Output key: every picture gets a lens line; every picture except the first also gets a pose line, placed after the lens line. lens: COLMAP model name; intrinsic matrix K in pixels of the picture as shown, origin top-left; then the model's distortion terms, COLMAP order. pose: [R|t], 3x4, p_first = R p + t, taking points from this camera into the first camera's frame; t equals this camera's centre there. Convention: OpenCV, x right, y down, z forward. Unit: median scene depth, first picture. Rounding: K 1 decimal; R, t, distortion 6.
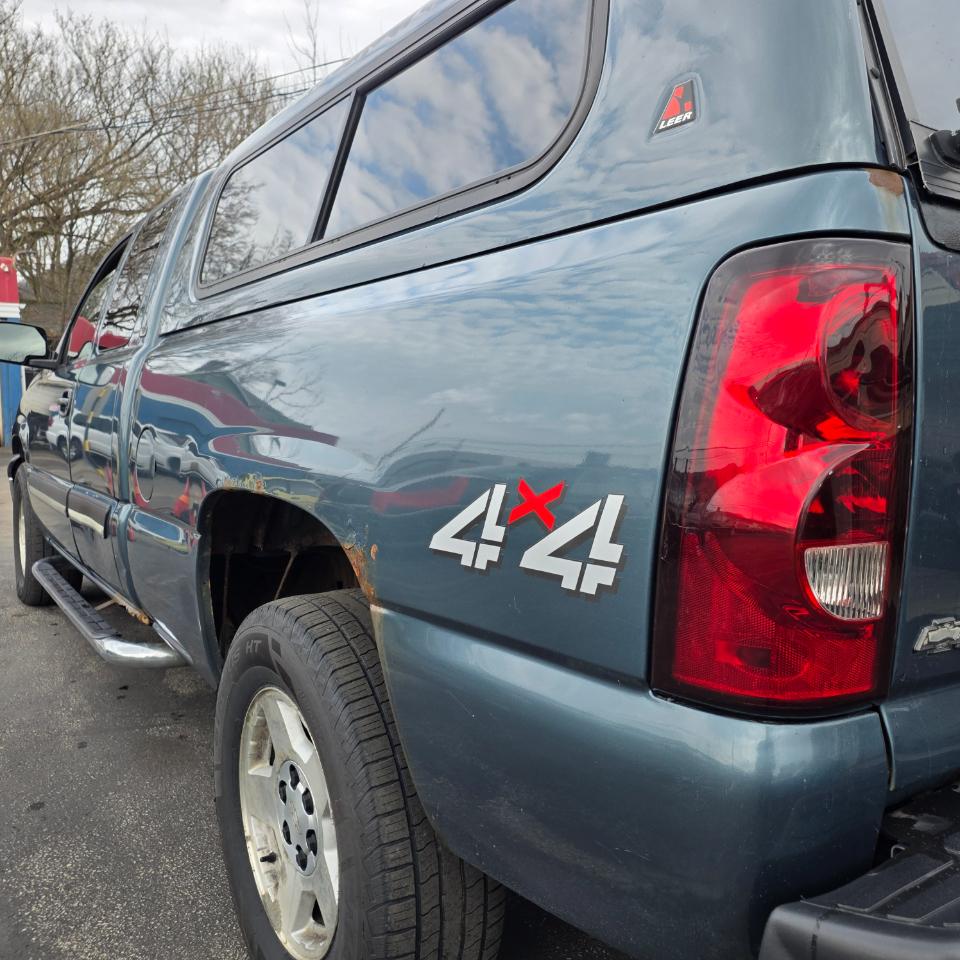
lens RADIAL K [[855.7, 0, 480.3], [0, 855.7, 481.4], [0, 0, 1]] dist [0.048036, -0.022352]
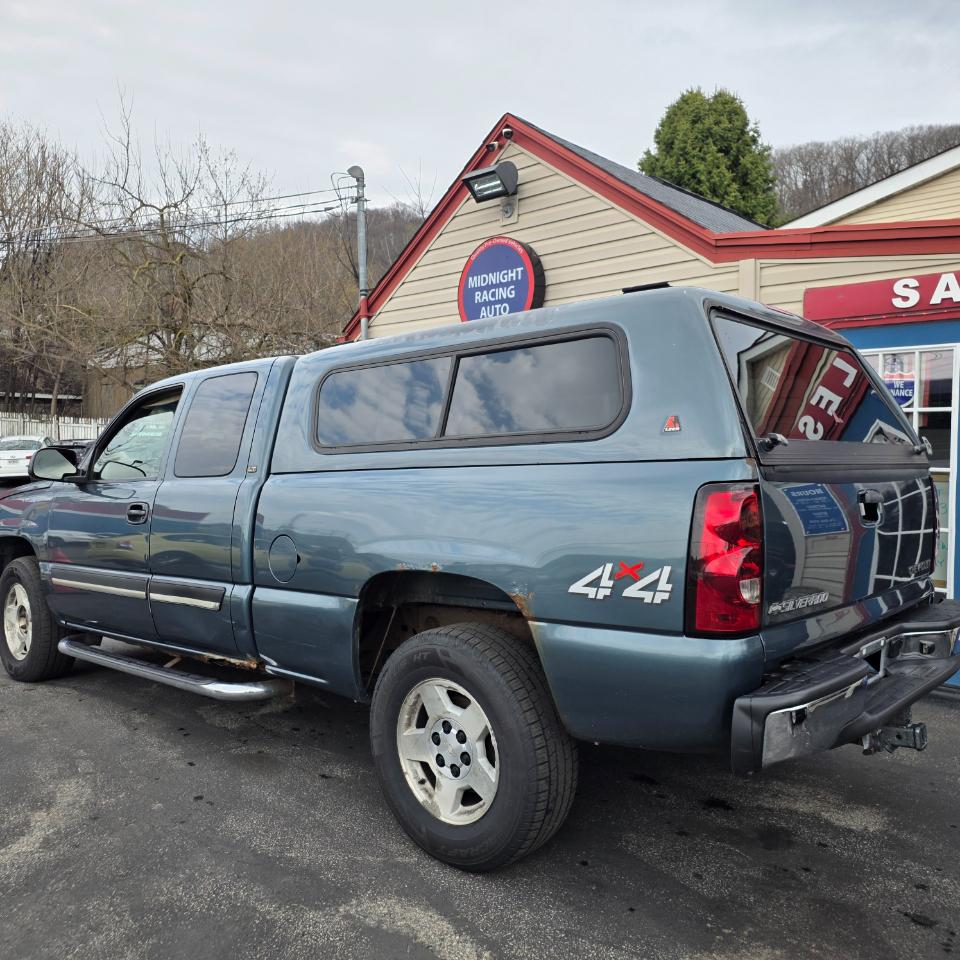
lens RADIAL K [[853.2, 0, 465.7], [0, 853.2, 481.4], [0, 0, 1]] dist [0.099696, -0.123022]
pose [[0.973310, -0.034006, 0.226963, -0.718850], [0.050142, 0.996578, -0.065710, -0.070833], [-0.223952, 0.075337, 0.971684, -1.034458]]
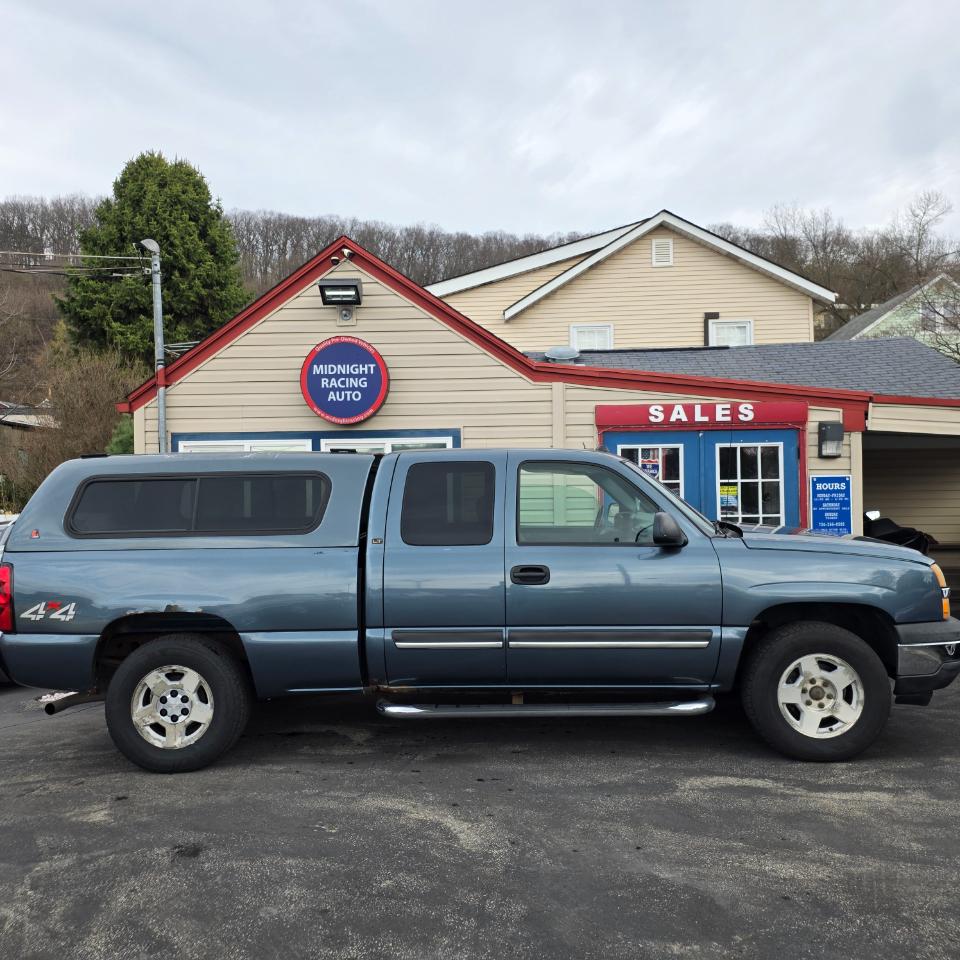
lens RADIAL K [[859.4, 0, 483.4], [0, 859.4, 486.1], [0, 0, 1]] dist [0.078435, -0.065398]
pose [[0.570445, -0.033991, 0.820632, -3.901331], [0.128701, 0.990500, -0.048436, -0.356084], [-0.811190, 0.133247, 0.569400, -0.392419]]
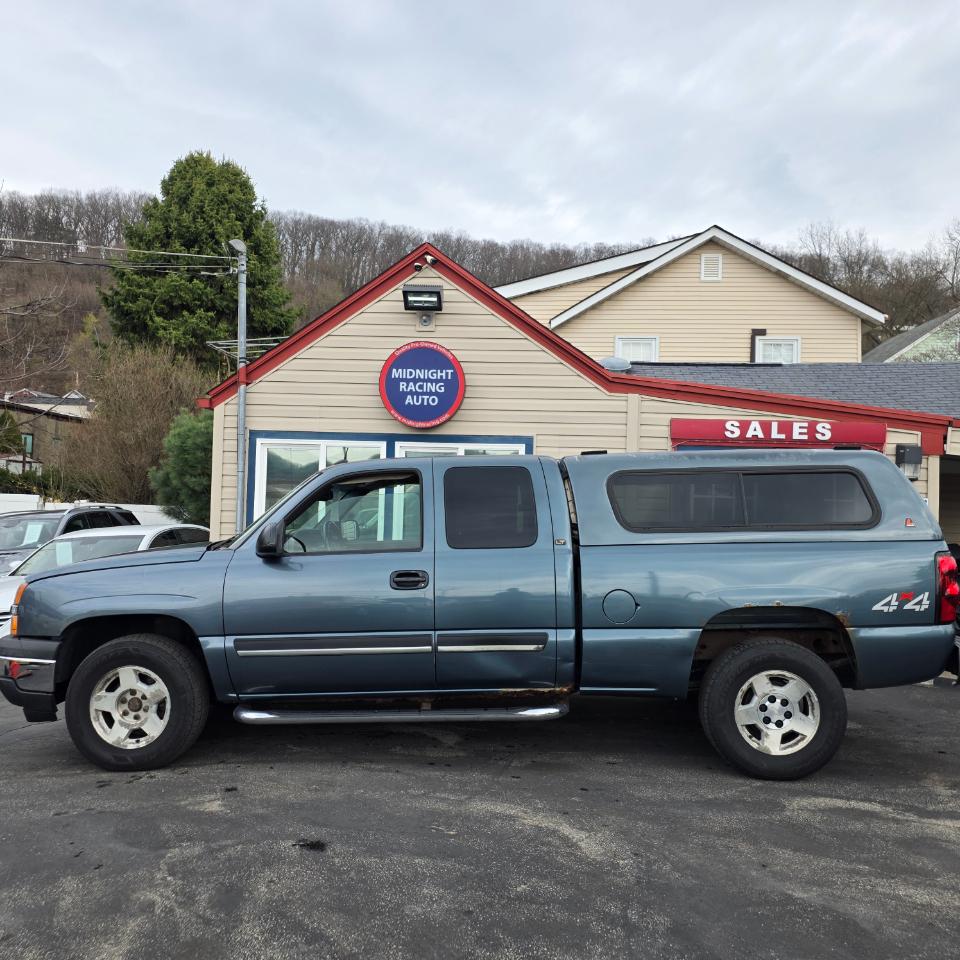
lens RADIAL K [[859.4, 0, 483.4], [0, 859.4, 486.1], [0, 0, 1]] dist [0.078435, -0.065398]
pose [[0.586062, -0.004435, 0.810254, -4.162452], [0.087970, 0.994422, -0.058187, -0.404437], [-0.805476, 0.105379, 0.583184, -0.073053]]
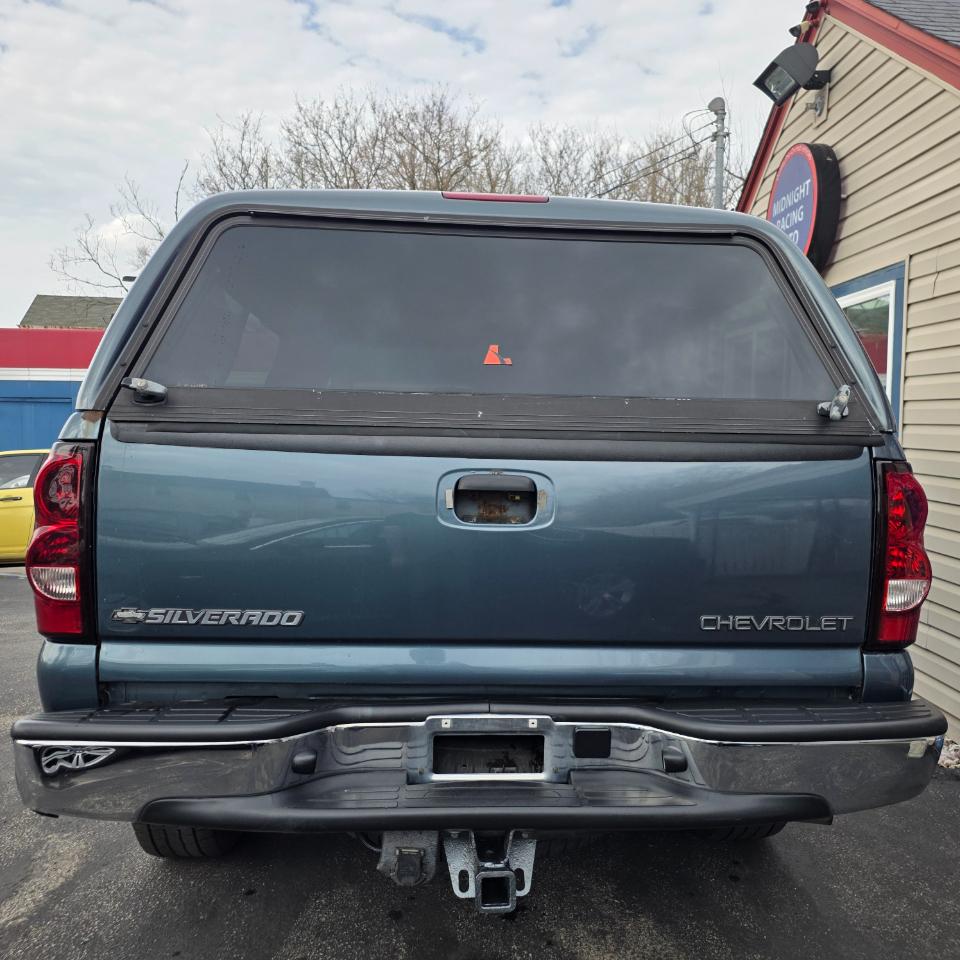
lens RADIAL K [[851.5, 0, 480.0], [0, 851.5, 480.0], [0, 0, 1]] dist [0.097980, -0.113730]
pose [[0.861793, 0.009858, -0.507164, 1.483219], [-0.040216, 0.997992, -0.048937, -0.056201], [0.505663, 0.062570, 0.860459, -0.276615]]
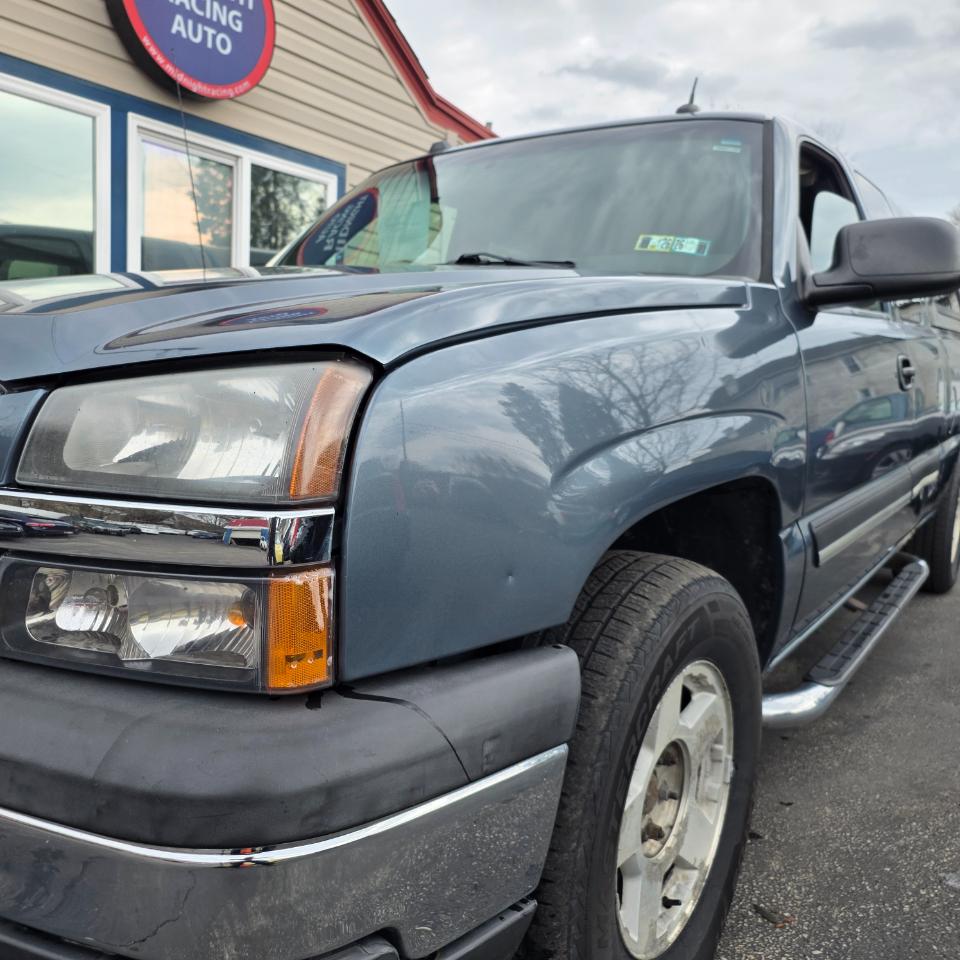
lens RADIAL K [[868.3, 0, 495.4], [0, 868.3, 471.3], [0, 0, 1]] dist [0.029319, -0.013358]
pose [[-0.375730, -0.146093, 0.915141, -2.789319], [0.044002, 0.983570, 0.175083, -0.409846], [-0.925684, 0.106052, -0.363128, 4.213414]]
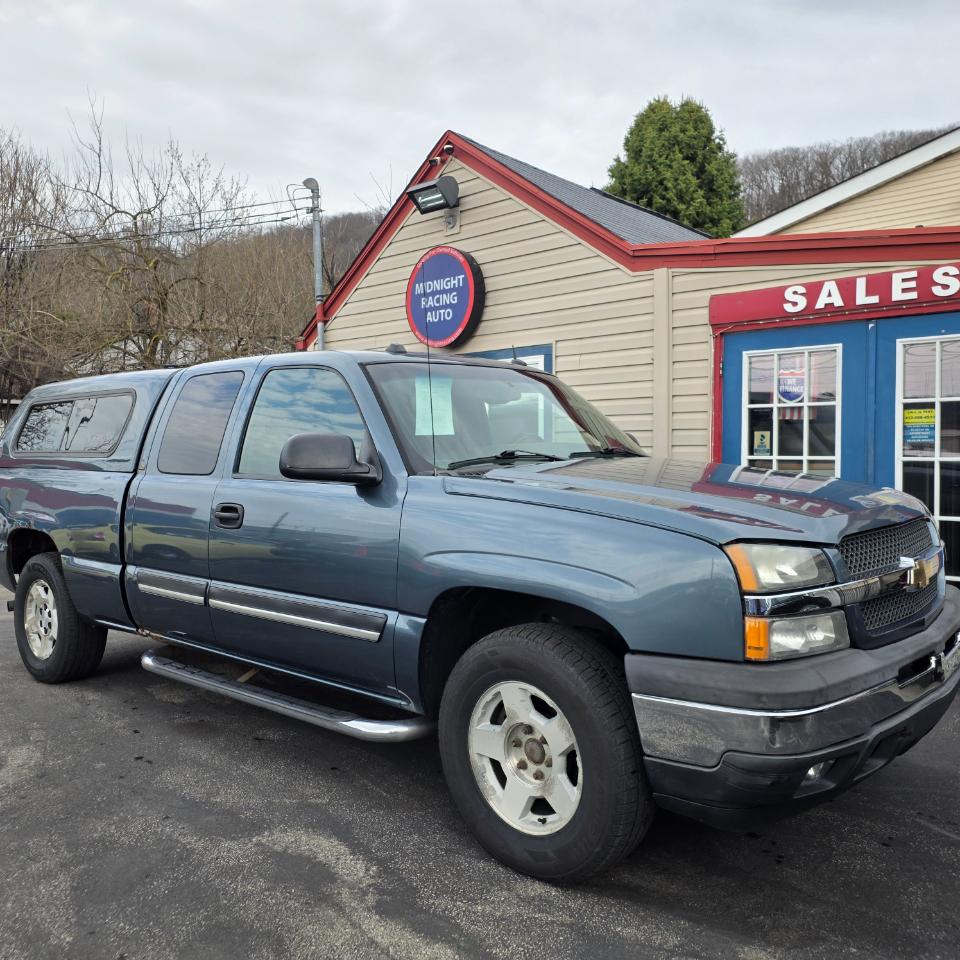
lens RADIAL K [[851.5, 0, 480.0], [0, 851.5, 480.0], [0, 0, 1]] dist [0.097980, -0.113730]
pose [[0.965158, -0.043708, 0.257993, -0.548214], [0.063503, 0.995601, -0.068898, 0.016777], [-0.253847, 0.082881, 0.963687, -1.392900]]
